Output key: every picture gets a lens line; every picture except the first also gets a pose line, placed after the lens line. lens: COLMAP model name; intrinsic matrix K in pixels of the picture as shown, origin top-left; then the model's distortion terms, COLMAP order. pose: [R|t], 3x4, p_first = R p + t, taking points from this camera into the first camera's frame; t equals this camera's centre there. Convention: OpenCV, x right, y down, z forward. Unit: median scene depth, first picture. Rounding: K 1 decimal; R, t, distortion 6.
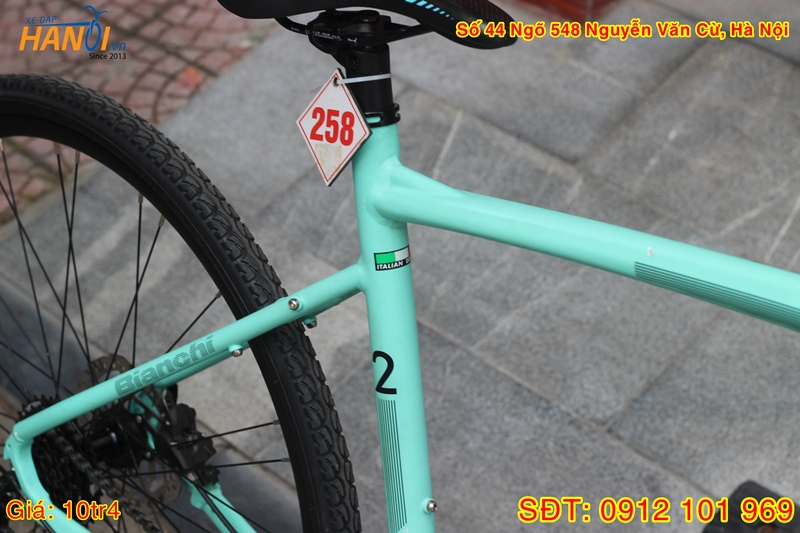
lens RADIAL K [[1881.6, 0, 400.0], [0, 1881.6, 266.5], [0, 0, 1]] dist [-0.096017, -0.704488]
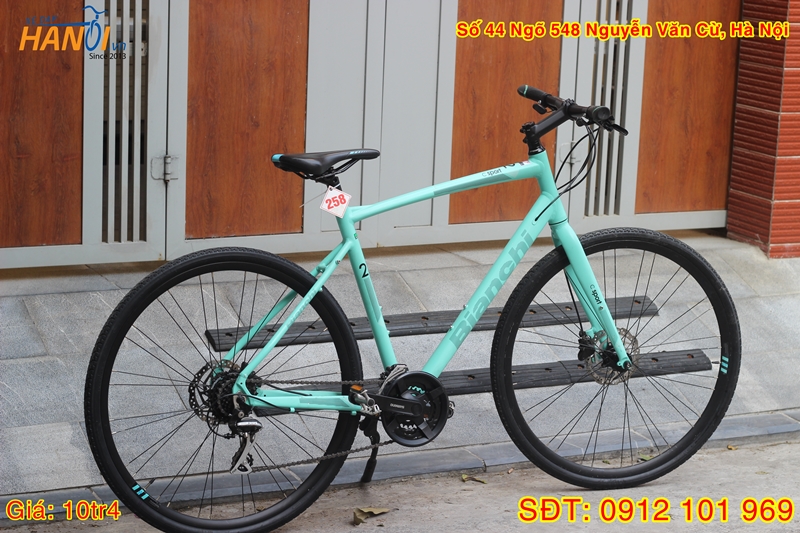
lens RADIAL K [[1881.6, 0, 400.0], [0, 1881.6, 266.5], [0, 0, 1]] dist [-0.096017, -0.704488]
pose [[0.309061, -0.221864, 0.924802, -3.049283], [0.498343, 0.866000, 0.041215, -0.053889], [-0.810022, 0.448131, 0.378211, -0.304703]]
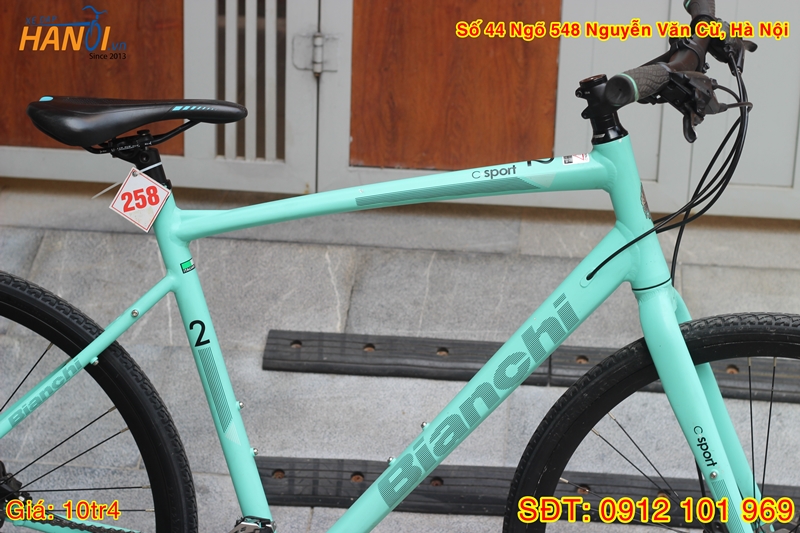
lens RADIAL K [[1881.6, 0, 400.0], [0, 1881.6, 266.5], [0, 0, 1]] dist [-0.096017, -0.704488]
pose [[0.761110, -0.239885, 0.602633, -0.890644], [0.358630, 0.929798, -0.082823, 0.208273], [-0.540459, 0.279160, 0.793709, -0.479946]]
